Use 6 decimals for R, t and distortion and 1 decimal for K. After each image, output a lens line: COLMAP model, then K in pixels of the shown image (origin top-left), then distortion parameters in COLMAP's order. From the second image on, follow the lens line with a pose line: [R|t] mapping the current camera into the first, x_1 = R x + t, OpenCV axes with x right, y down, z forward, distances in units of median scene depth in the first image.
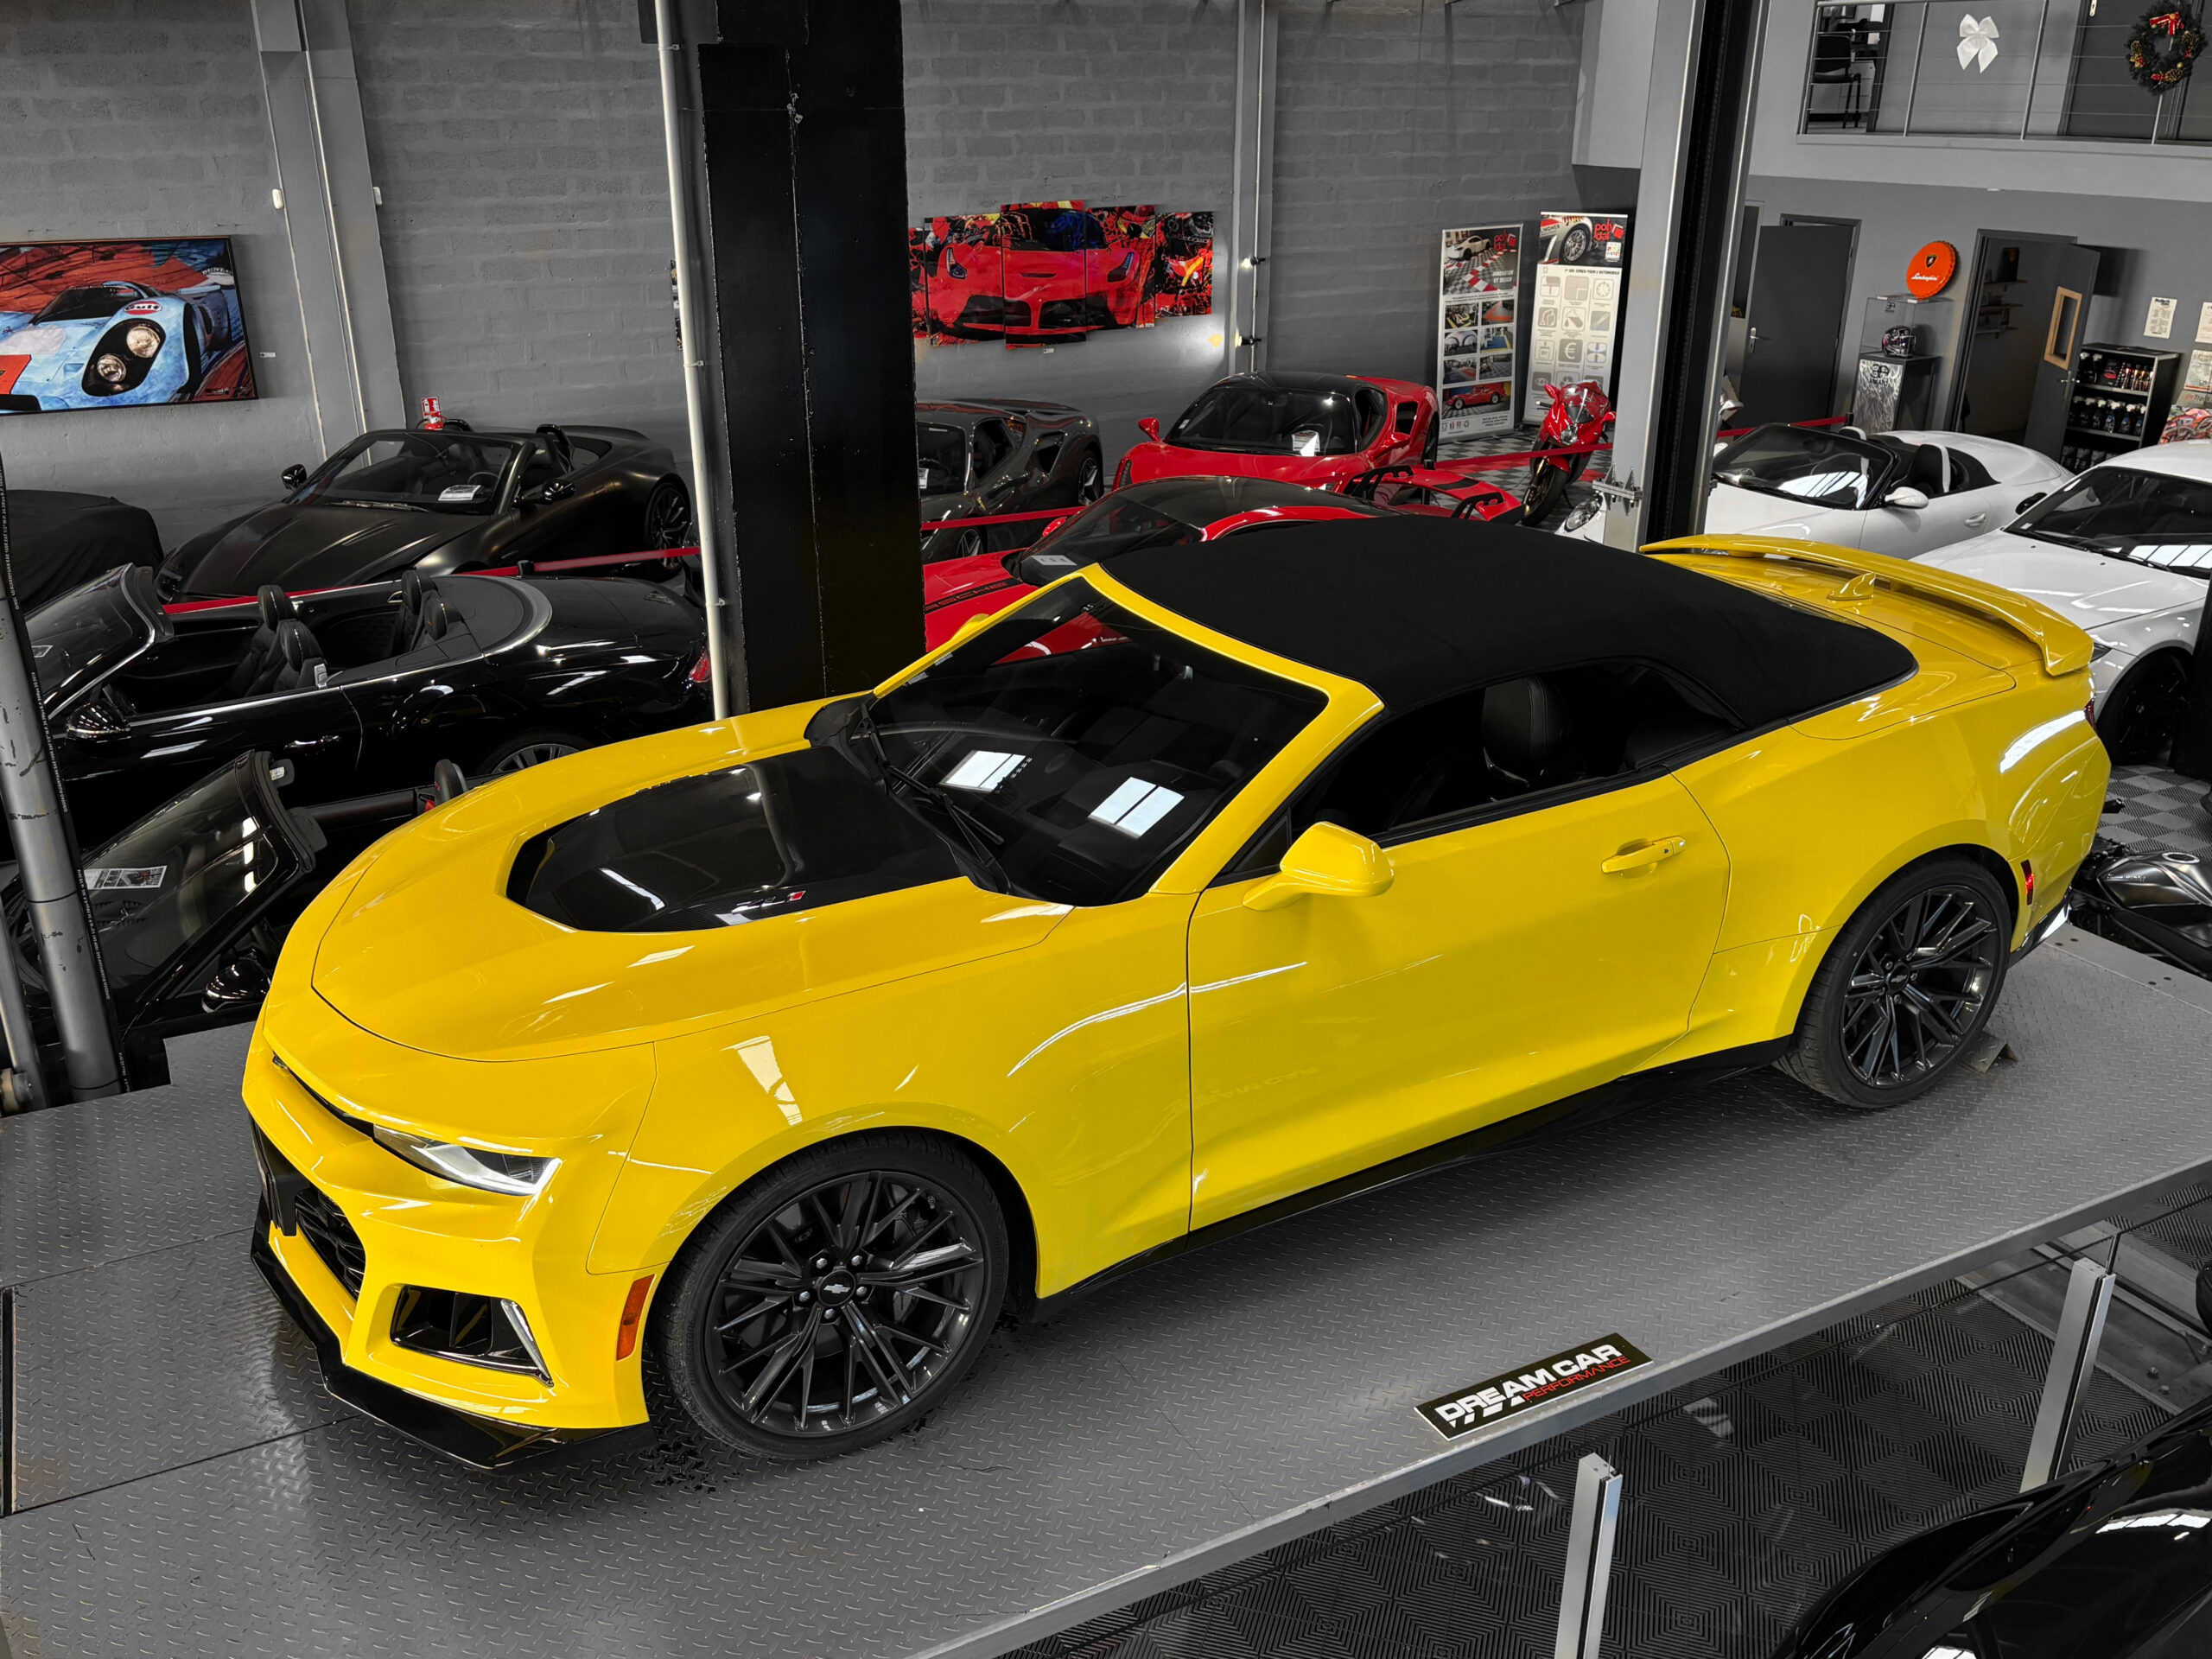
lens RADIAL K [[1953.6, 0, 1119.2], [0, 1953.6, 823.0], [0, 0, 1]] dist [0.029654, -0.012460]
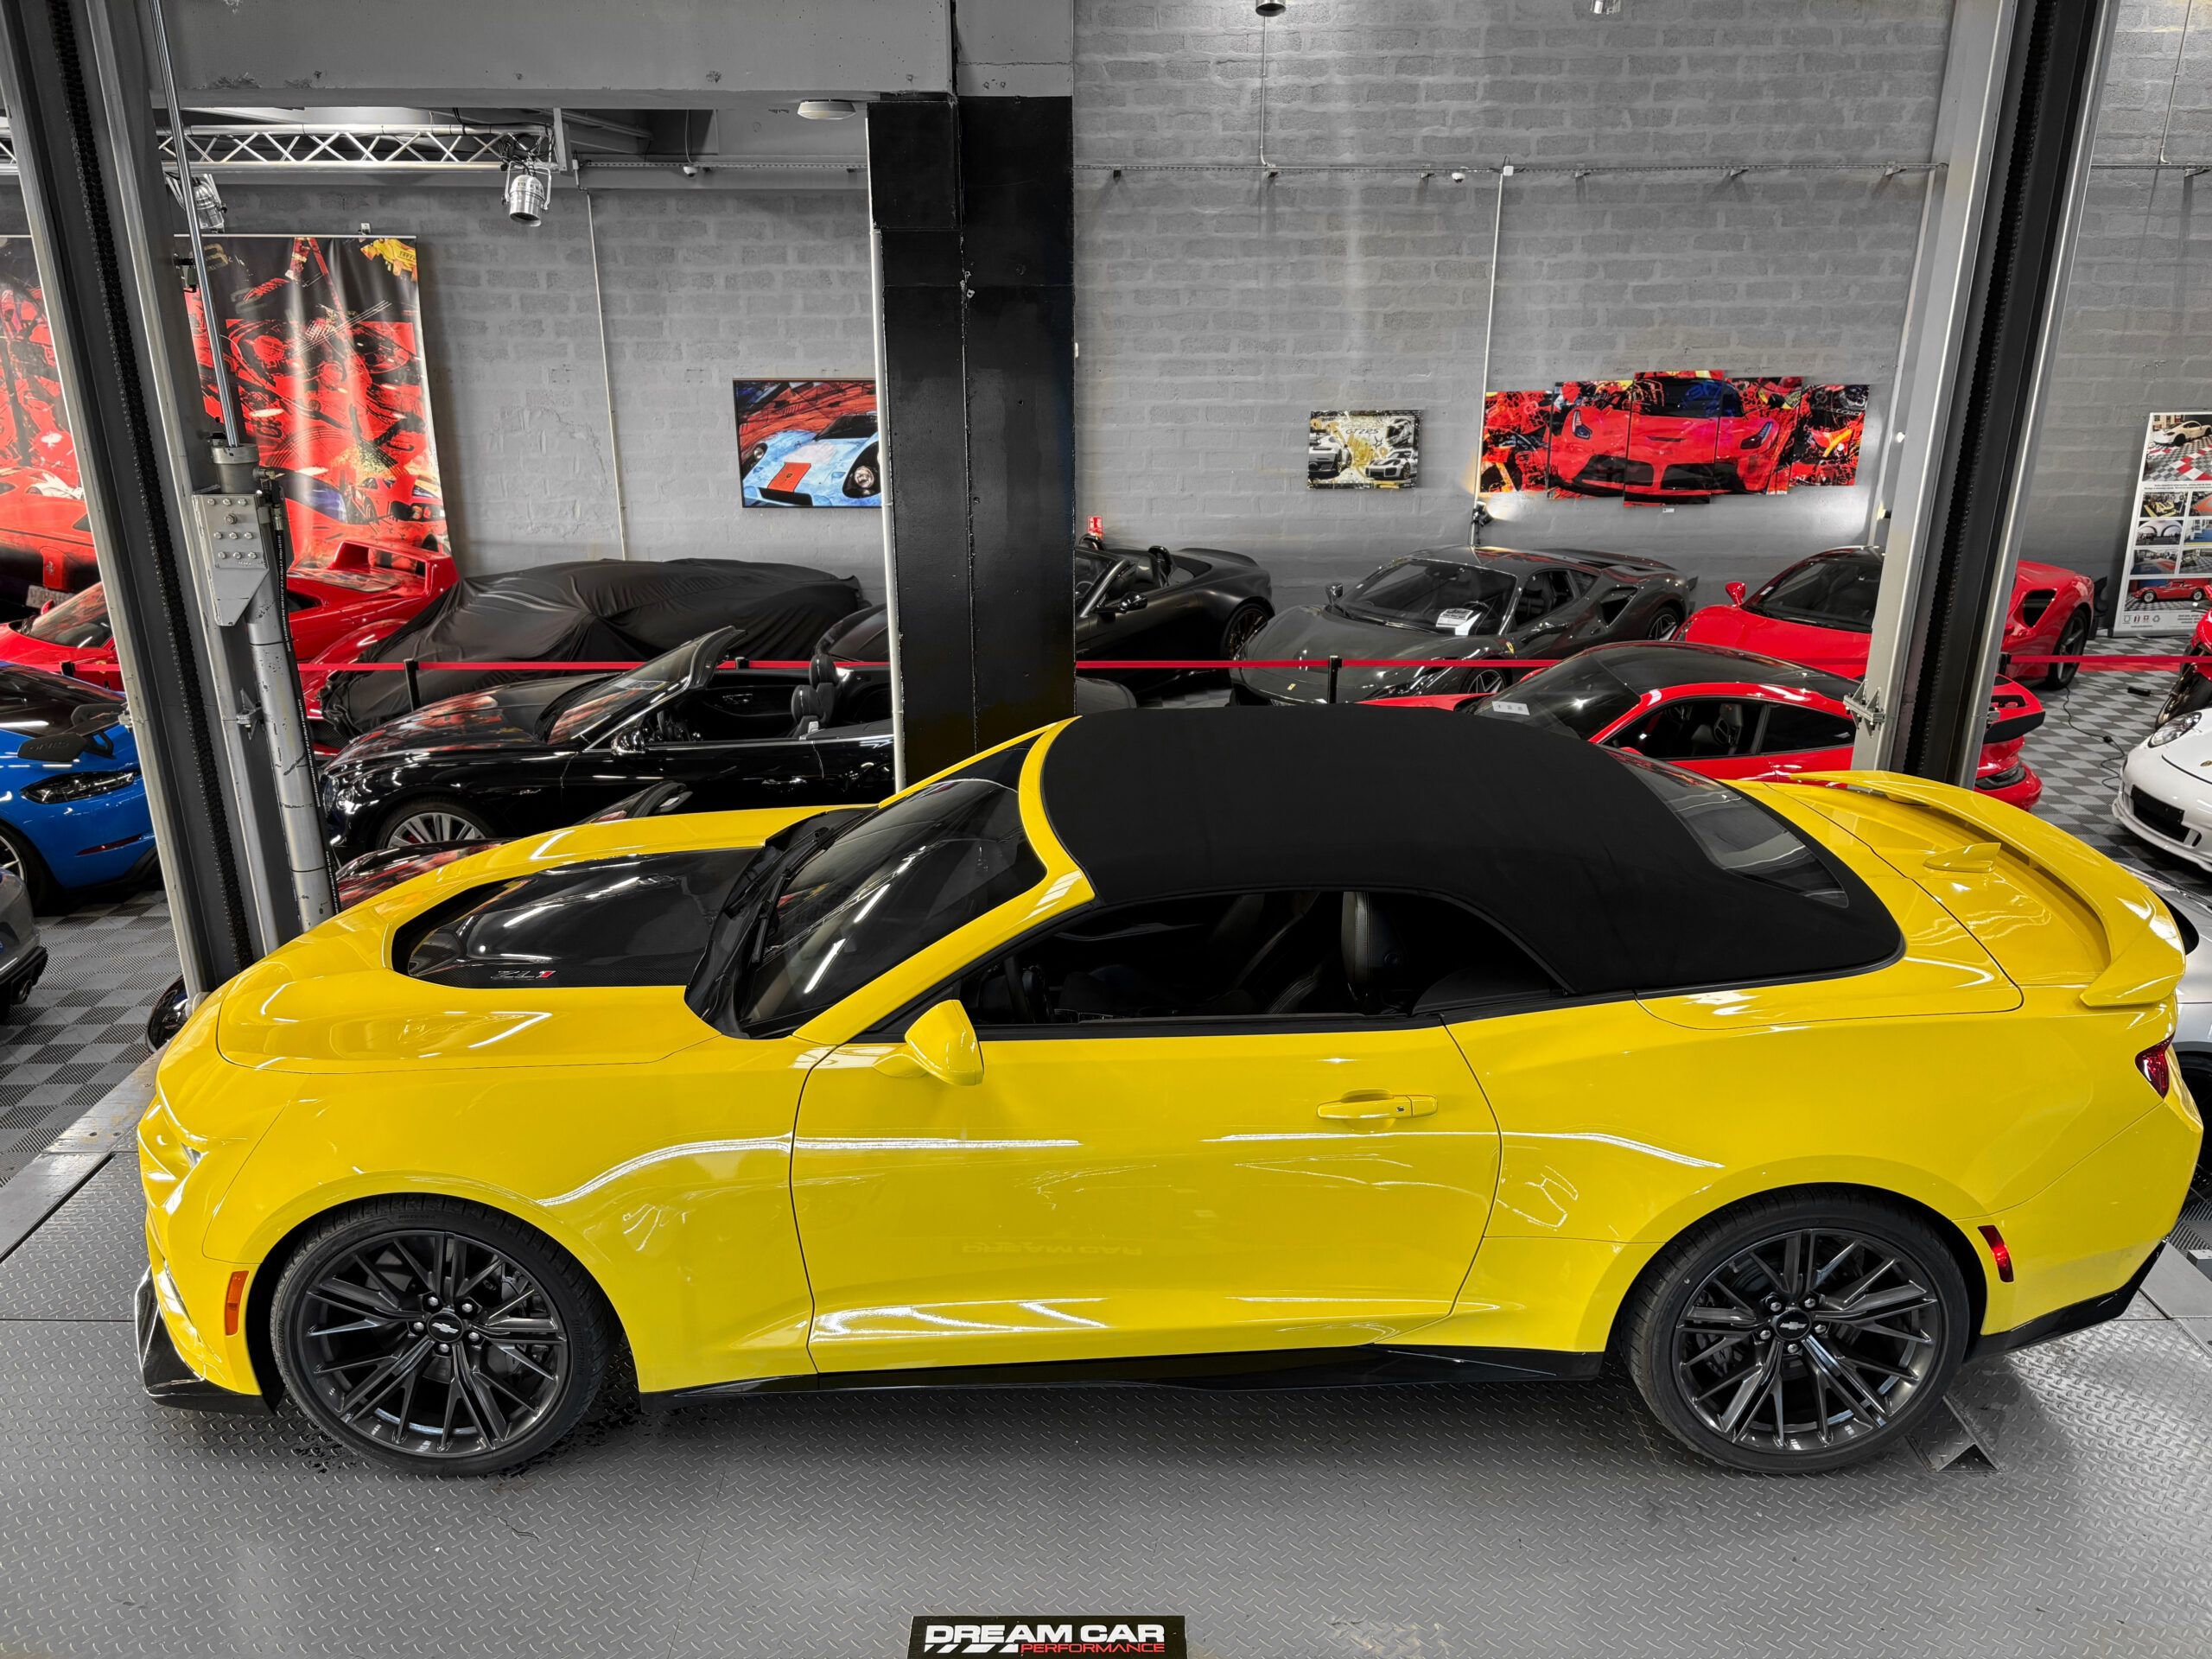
lens RADIAL K [[1711.6, 0, 1095.9], [0, 1711.6, 831.0], [0, 0, 1]] dist [0.036620, -0.038220]
pose [[0.881635, 0.153274, -0.446348, 0.155350], [-0.169903, 0.985457, 0.002806, -0.028832], [0.440287, 0.073362, 0.894855, 0.070497]]
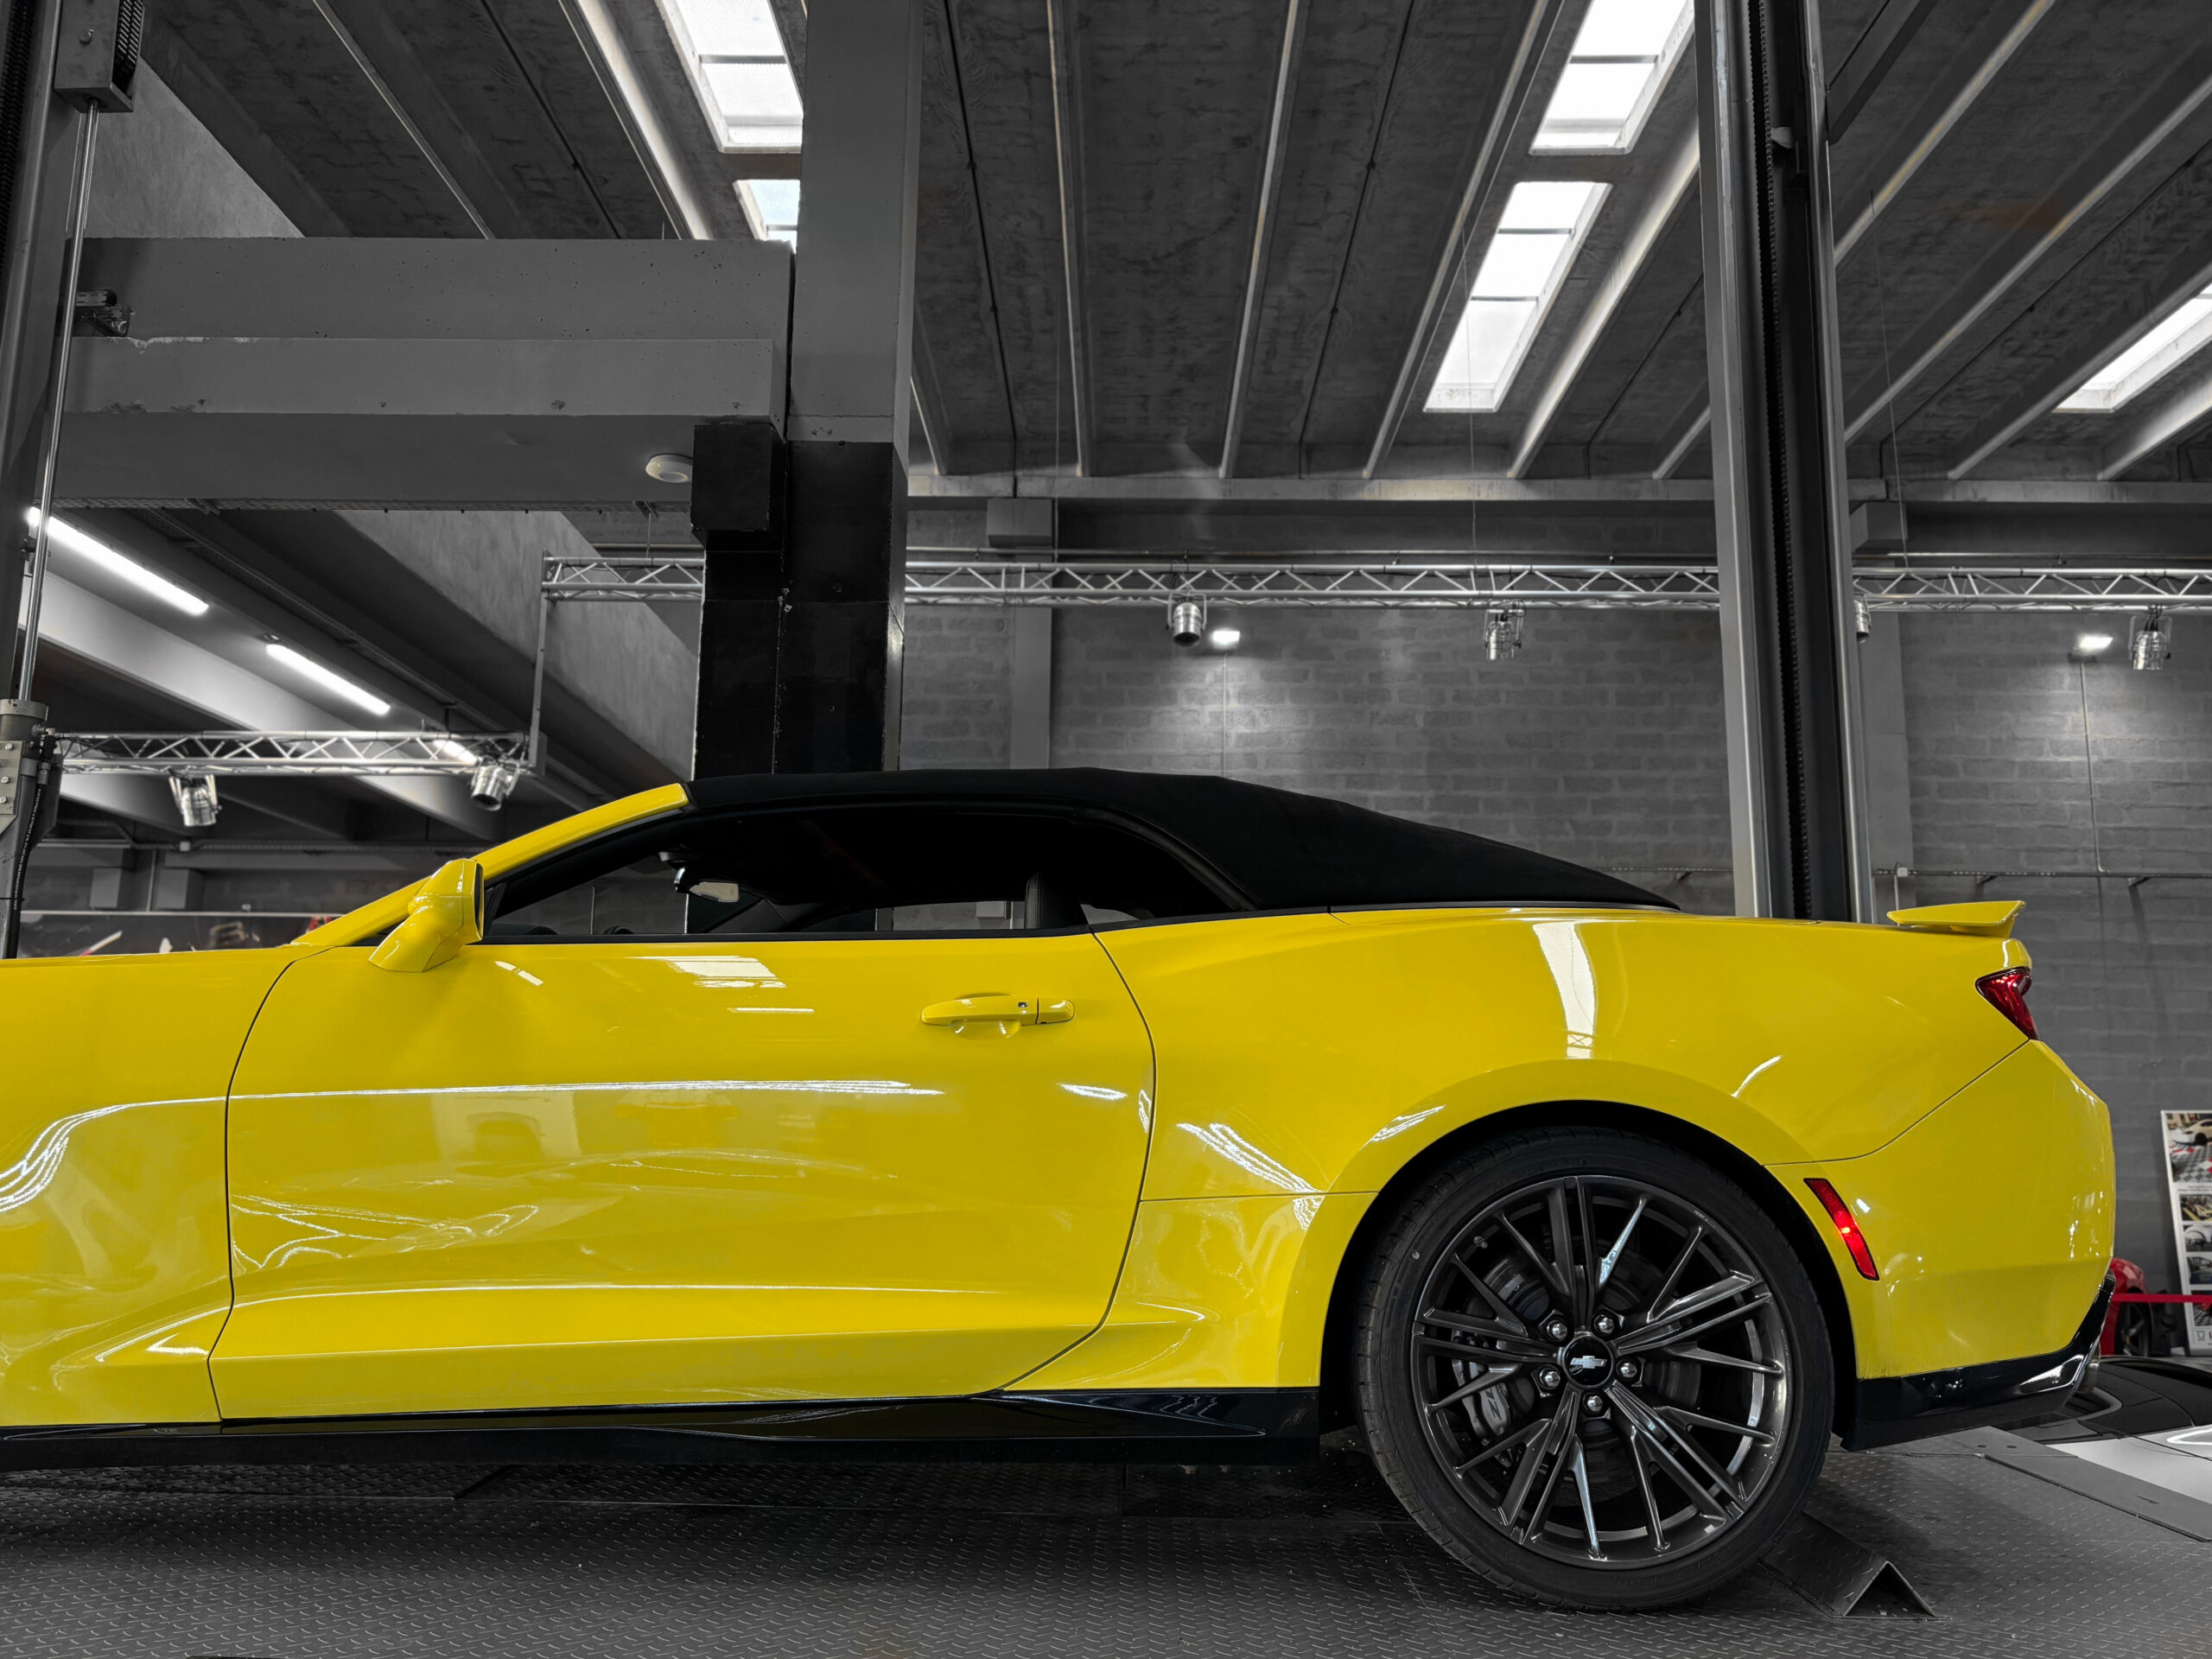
lens RADIAL K [[1711.6, 0, 1084.3], [0, 1711.6, 820.6], [0, 0, 1]] dist [0.036620, -0.038220]
pose [[0.859976, -0.081702, -0.503752, 0.195047], [-0.198902, 0.855384, -0.478285, 0.078363], [0.469978, 0.511511, 0.719358, 0.170258]]
